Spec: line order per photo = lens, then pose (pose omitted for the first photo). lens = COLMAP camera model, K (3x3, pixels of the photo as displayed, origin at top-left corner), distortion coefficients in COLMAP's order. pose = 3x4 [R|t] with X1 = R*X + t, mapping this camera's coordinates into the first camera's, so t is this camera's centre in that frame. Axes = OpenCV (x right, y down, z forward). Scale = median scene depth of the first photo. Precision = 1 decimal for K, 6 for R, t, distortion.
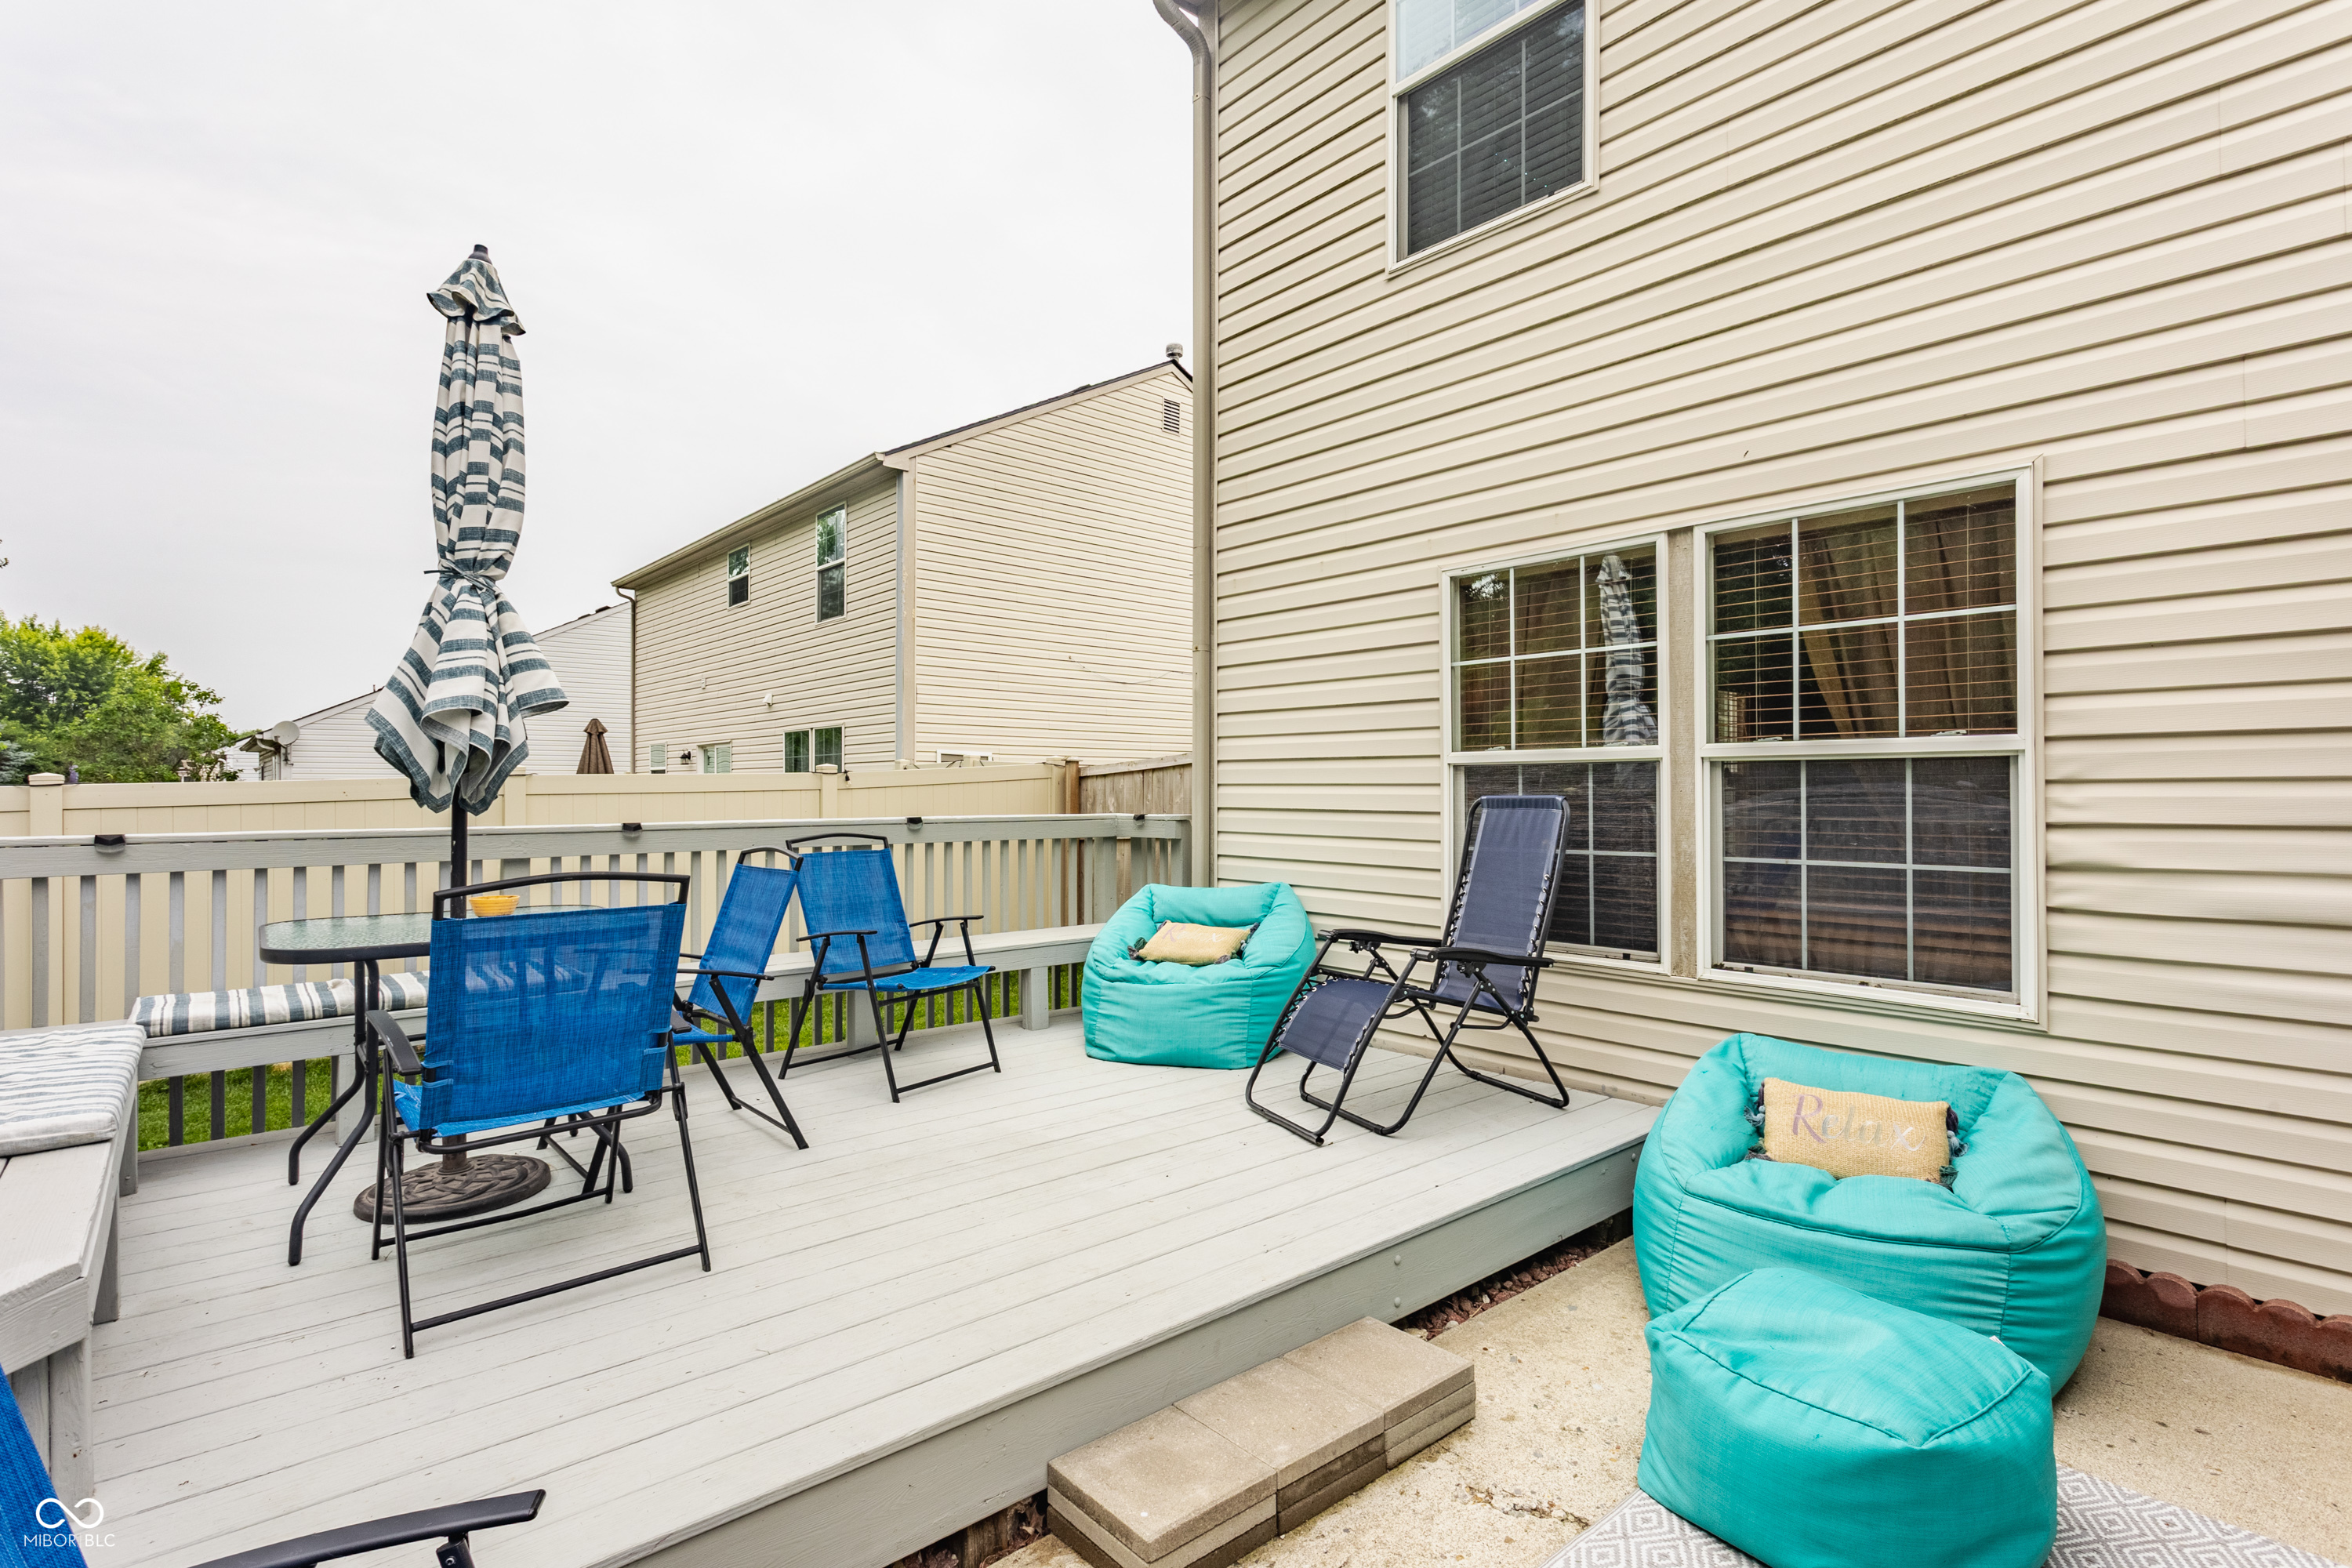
lens RADIAL K [[1116.2, 0, 1158.4], [0, 1116.2, 782.2], [0, 0, 1]] dist [-0.002110, 0.001695]
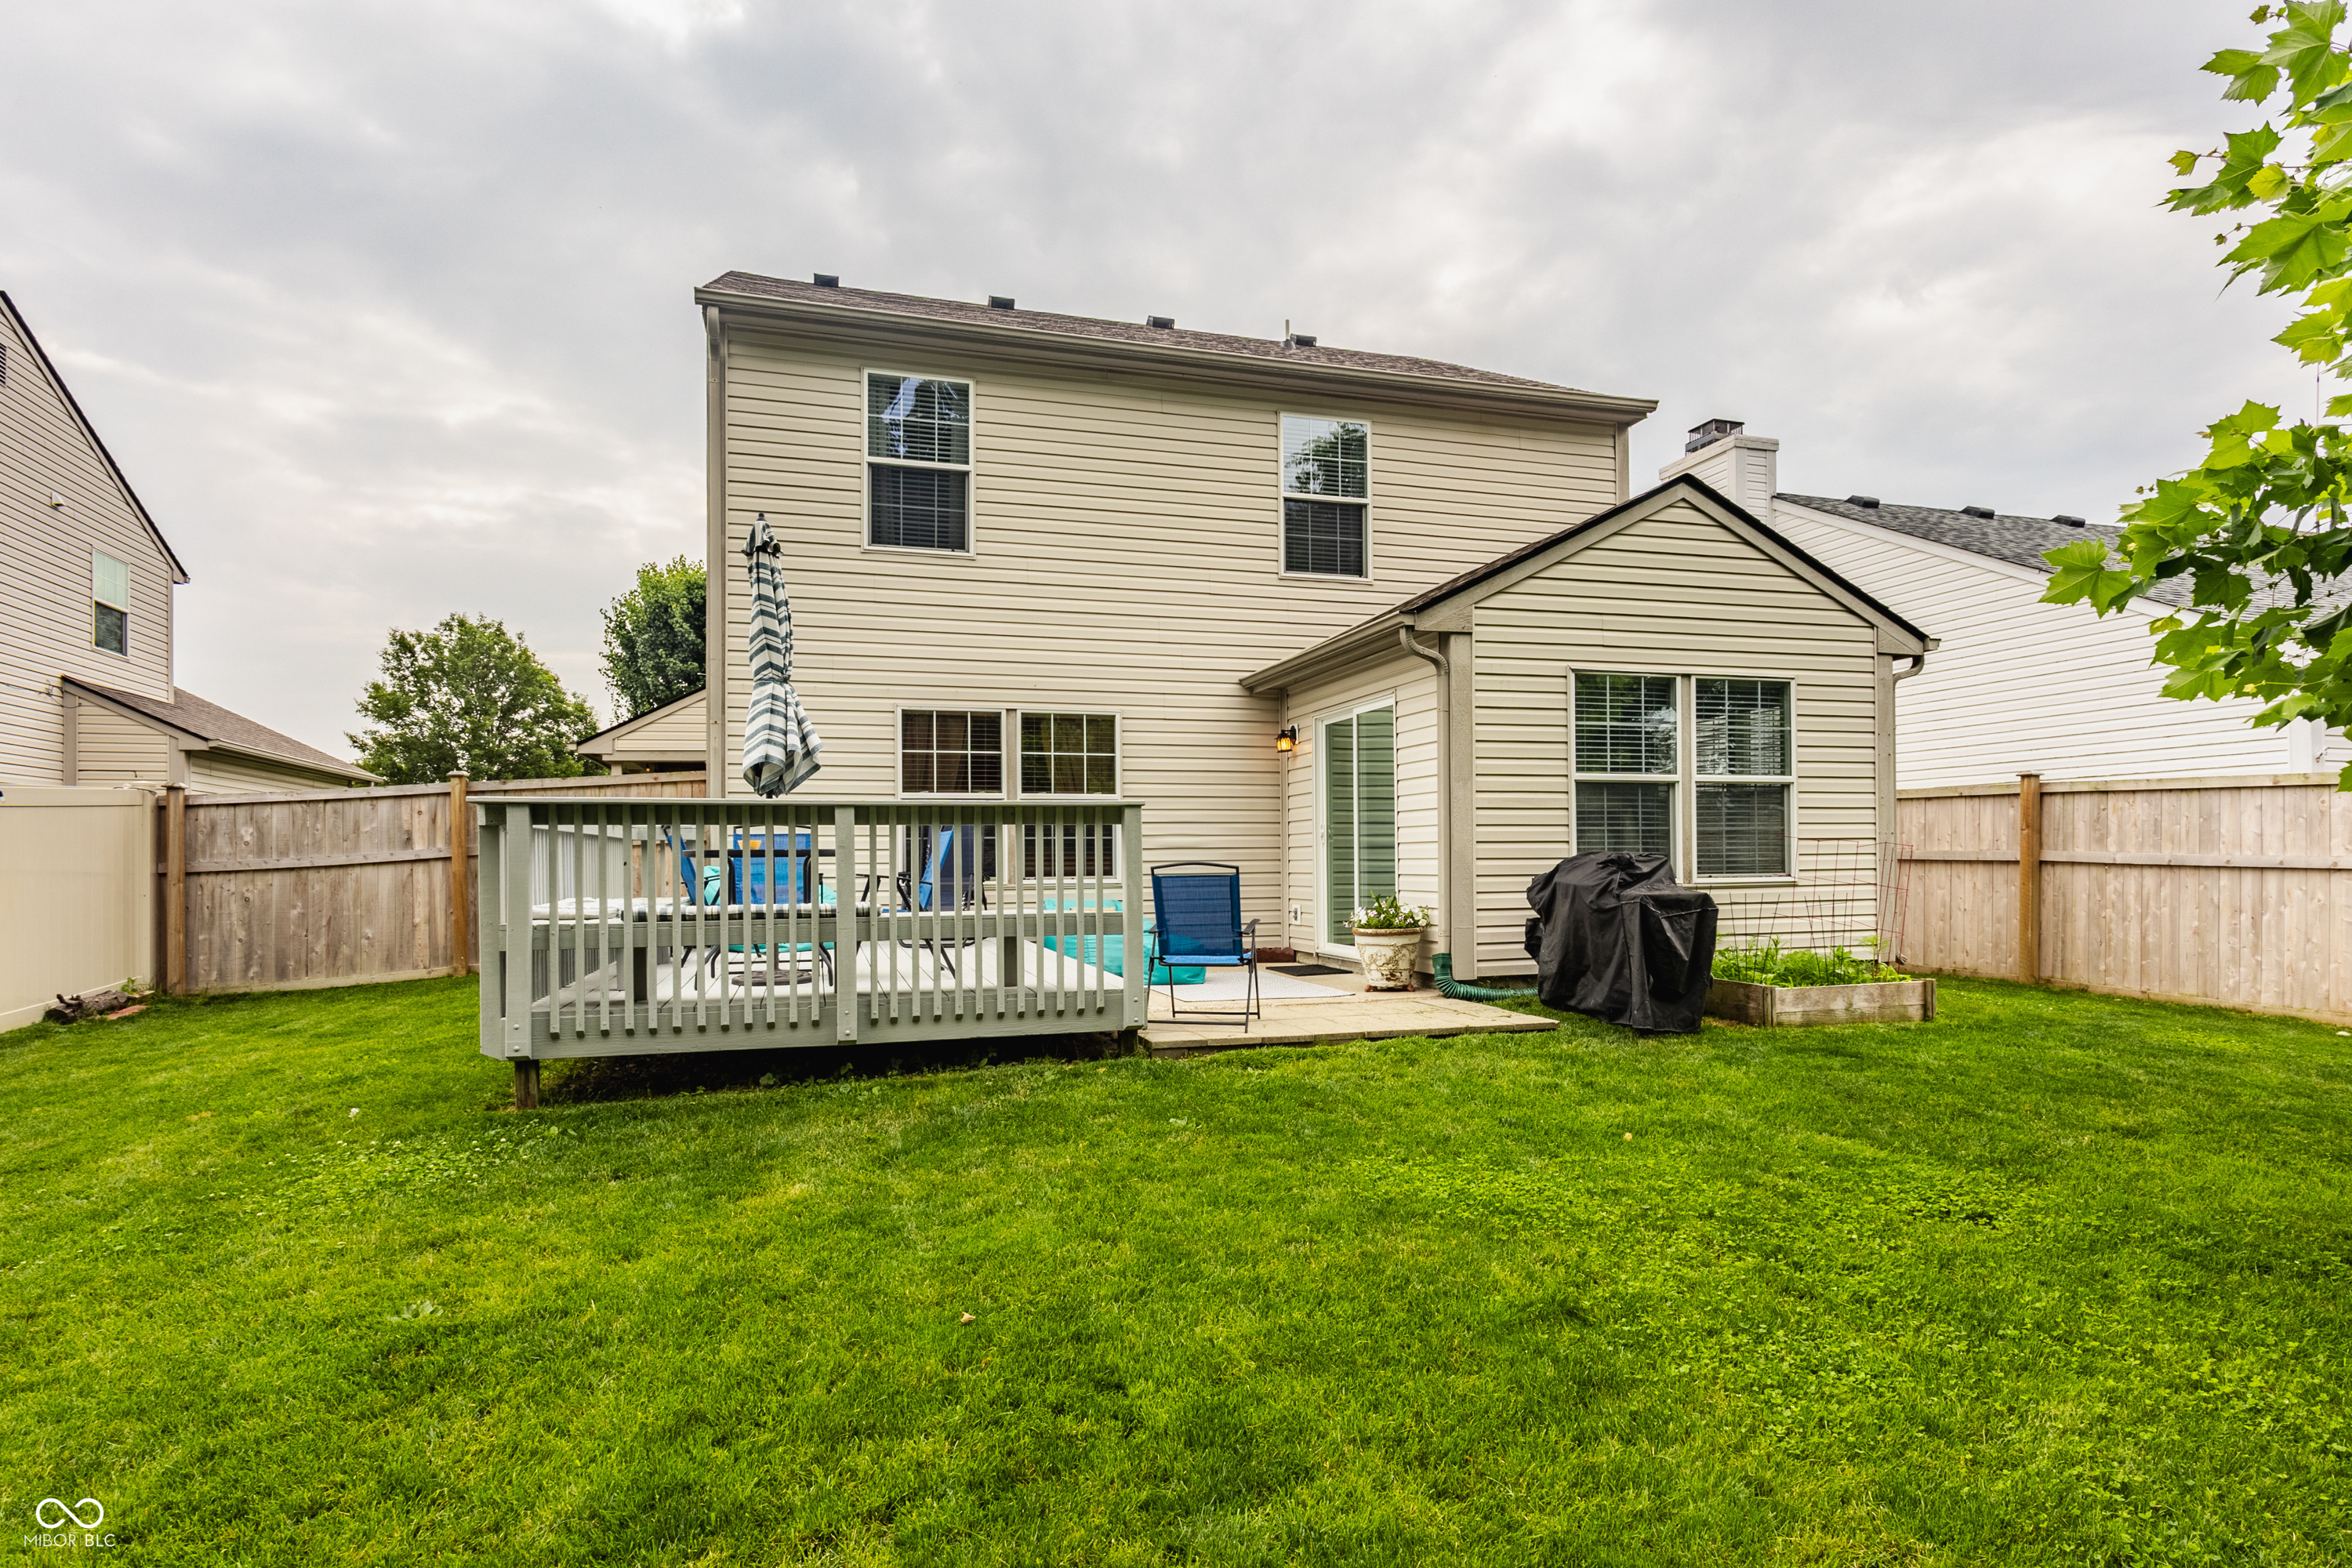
lens RADIAL K [[1199.4, 0, 1149.7], [0, 1199.4, 847.3], [0, 0, 1]] dist [-0.000470, 0.000576]
pose [[0.424086, 0.008535, 0.905582, -1.568818], [-0.000810, 0.999959, -0.009046, 0.094876], [-0.905621, 0.003103, 0.424076, -0.364899]]
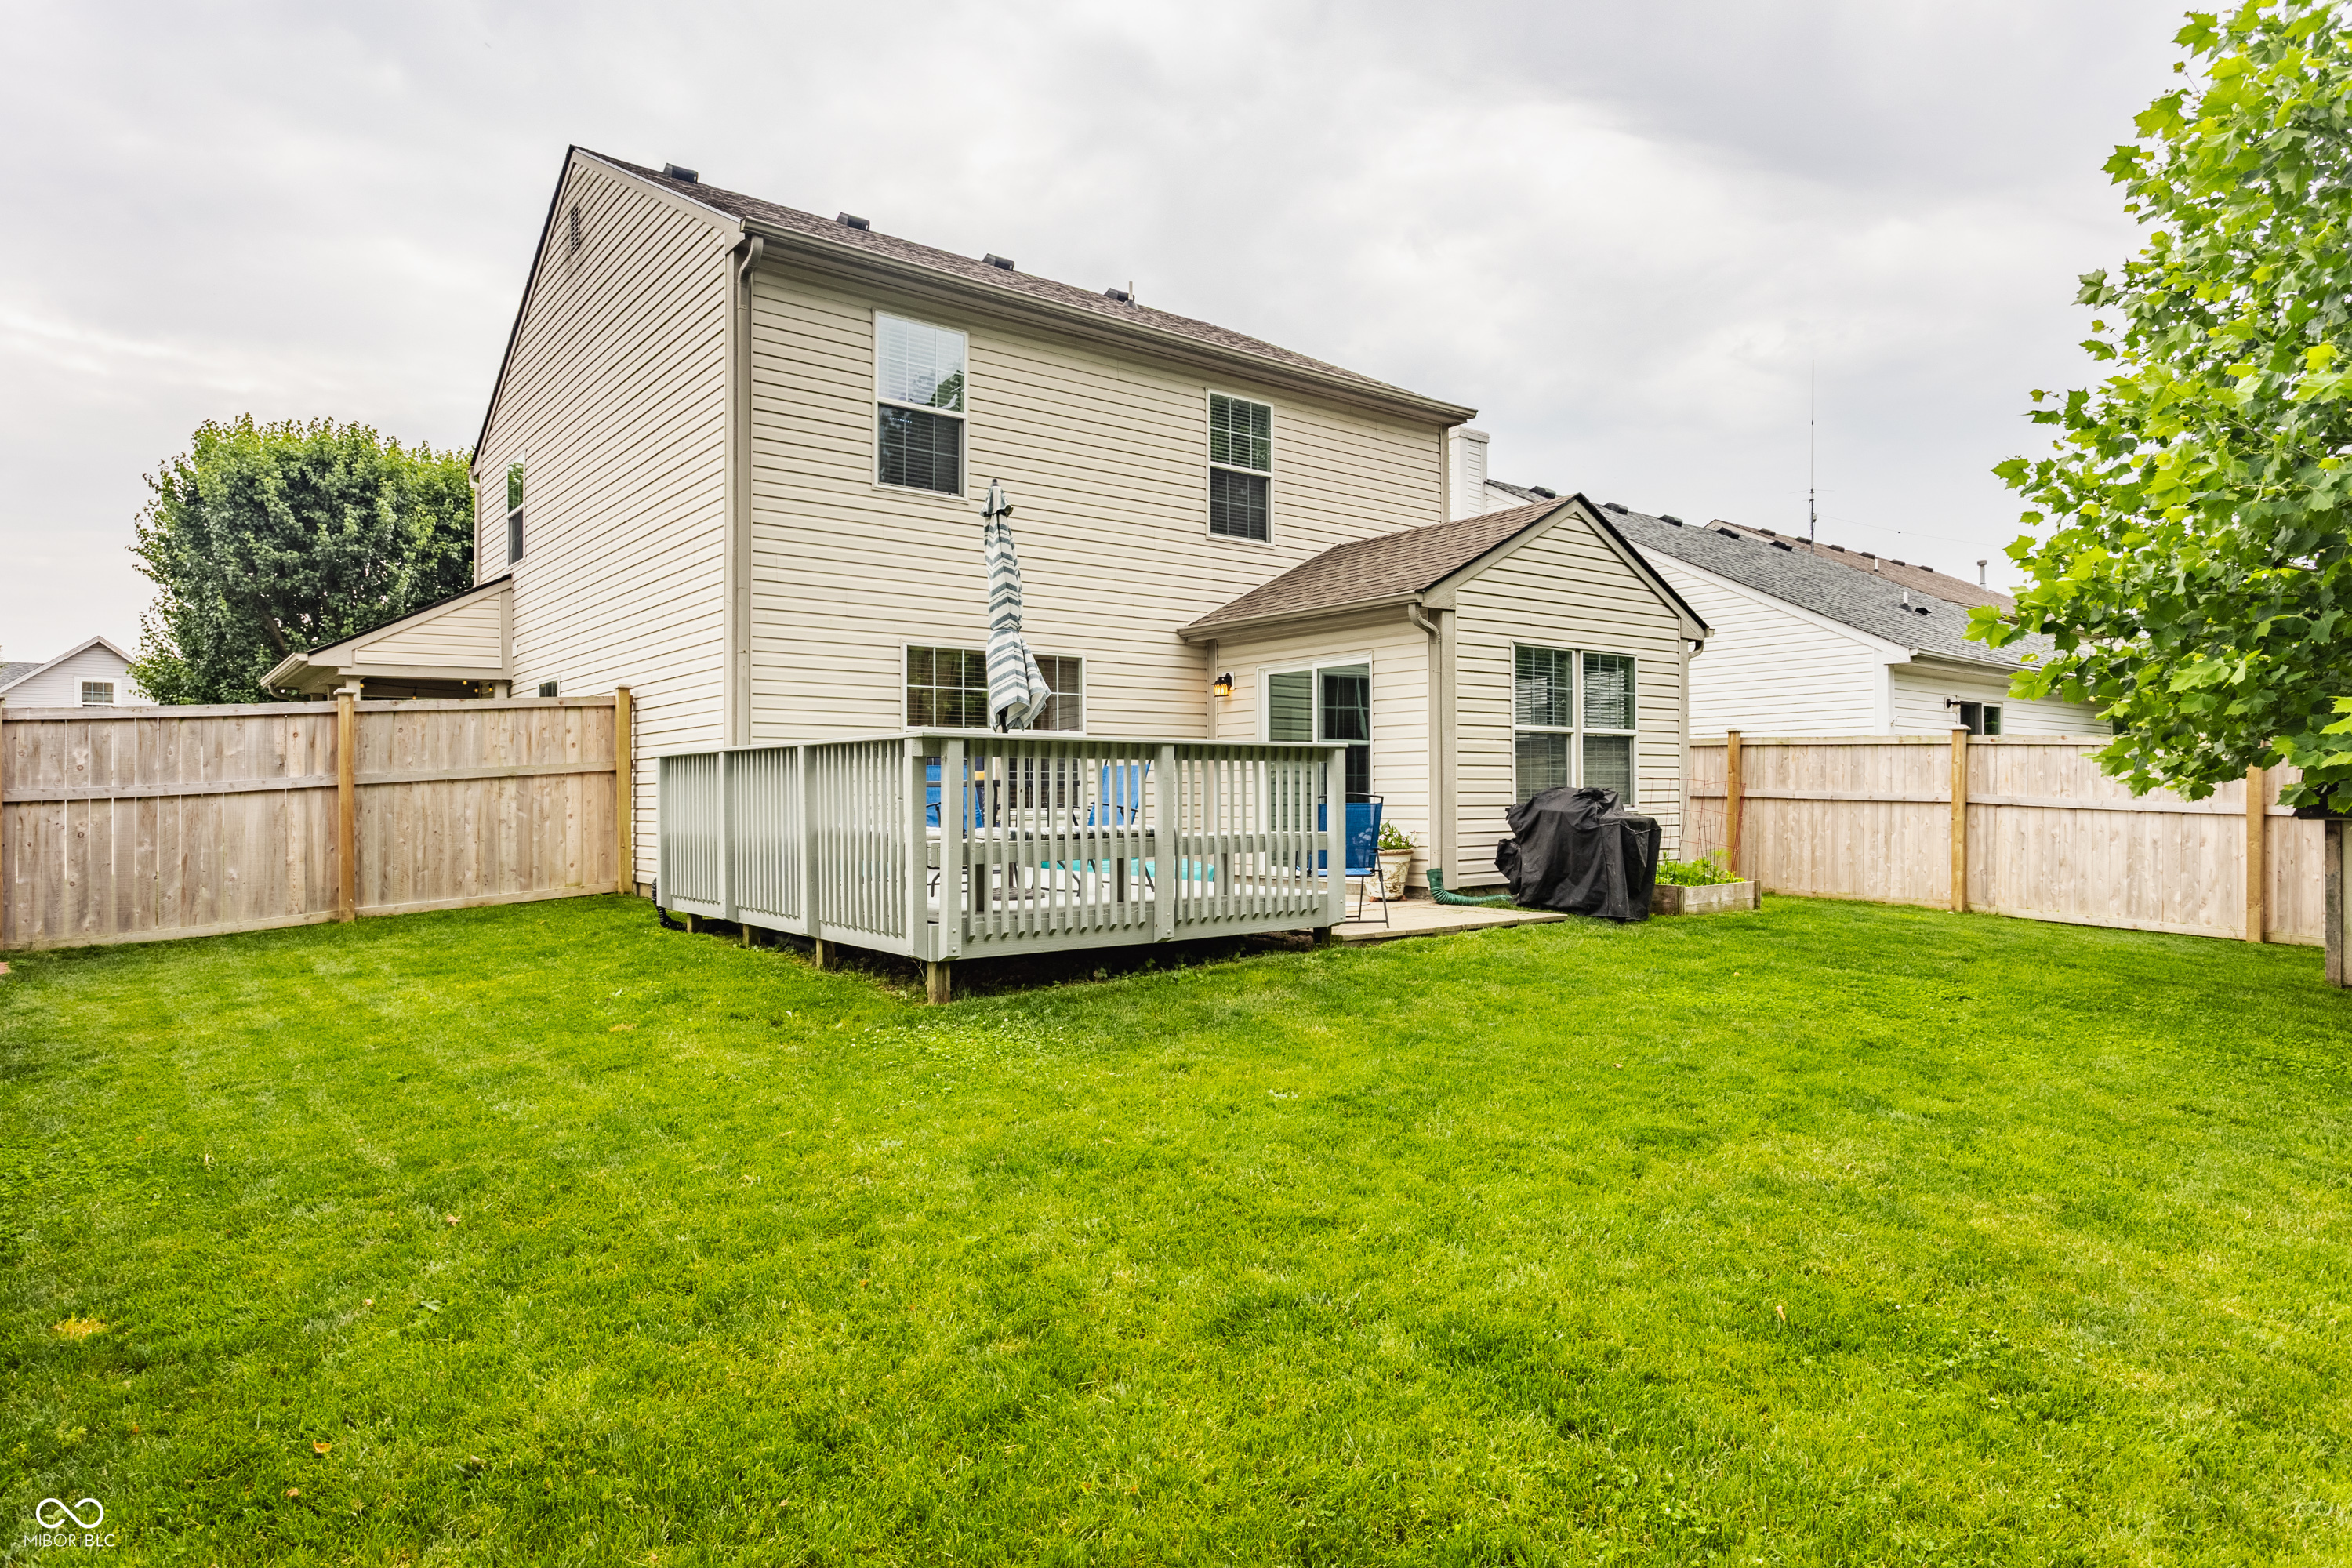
lens RADIAL K [[1343.4, 0, 1110.7], [0, 1343.4, 795.8], [0, 0, 1]] dist [-0.002184, 0.000733]
pose [[0.073074, 0.001155, 0.997326, -2.273397], [-0.004739, 0.999988, -0.000810, 0.107181], [-0.997315, -0.004668, 0.073079, 0.406650]]
